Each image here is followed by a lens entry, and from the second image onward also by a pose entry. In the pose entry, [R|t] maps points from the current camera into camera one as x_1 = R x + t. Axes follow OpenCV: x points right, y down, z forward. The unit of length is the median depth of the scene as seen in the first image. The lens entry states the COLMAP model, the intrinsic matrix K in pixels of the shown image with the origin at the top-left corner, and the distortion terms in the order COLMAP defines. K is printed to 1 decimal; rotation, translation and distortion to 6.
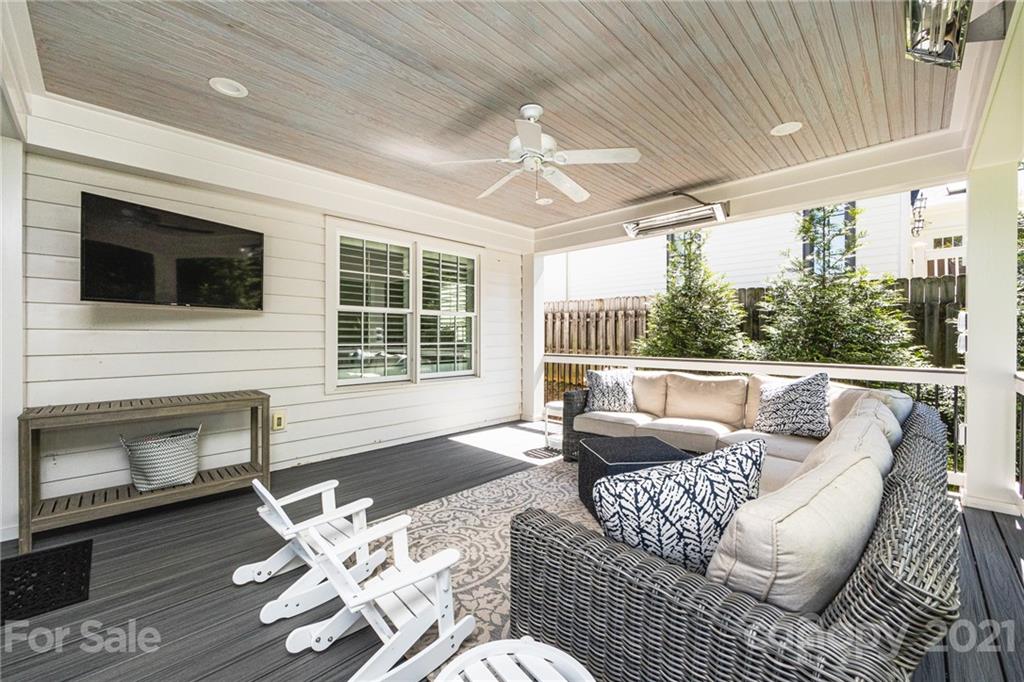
lens RADIAL K [[404.5, 0, 508.4], [0, 404.5, 337.3], [0, 0, 1]] dist [-0.008565, -0.000175]
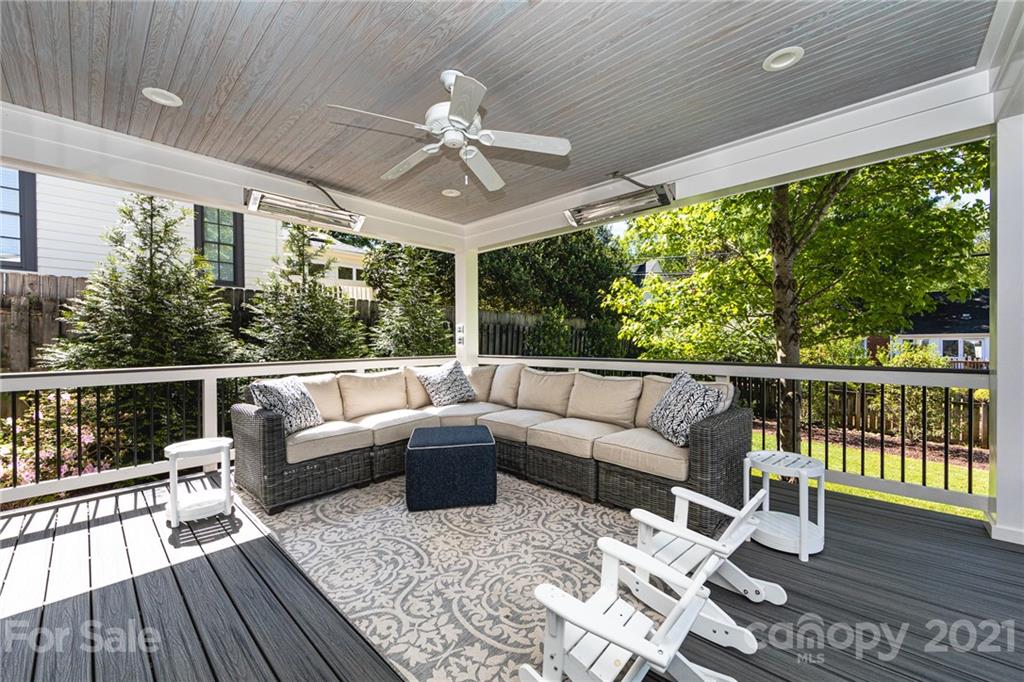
lens RADIAL K [[404.5, 0, 510.0], [0, 404.5, 344.4], [0, 0, 1]] dist [-0.008565, -0.000175]
pose [[-0.035927, -0.003253, 0.999349, -0.683712], [0.012713, 0.999912, 0.003712, 0.020974], [-0.999274, 0.012838, -0.035882, 0.748969]]
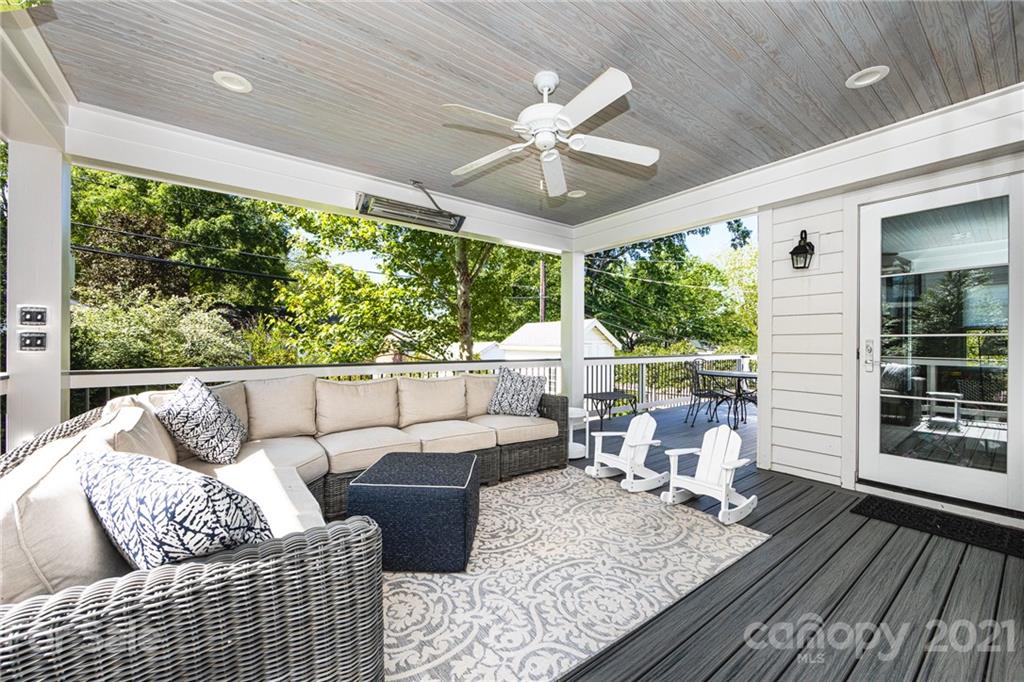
lens RADIAL K [[404.5, 0, 513.4], [0, 404.5, 341.9], [0, 0, 1]] dist [-0.008565, -0.000175]
pose [[-0.991086, 0.002072, 0.133207, 0.004055], [0.002701, 0.999986, 0.004543, 0.006763], [-0.133195, 0.004863, -0.991078, 1.546255]]
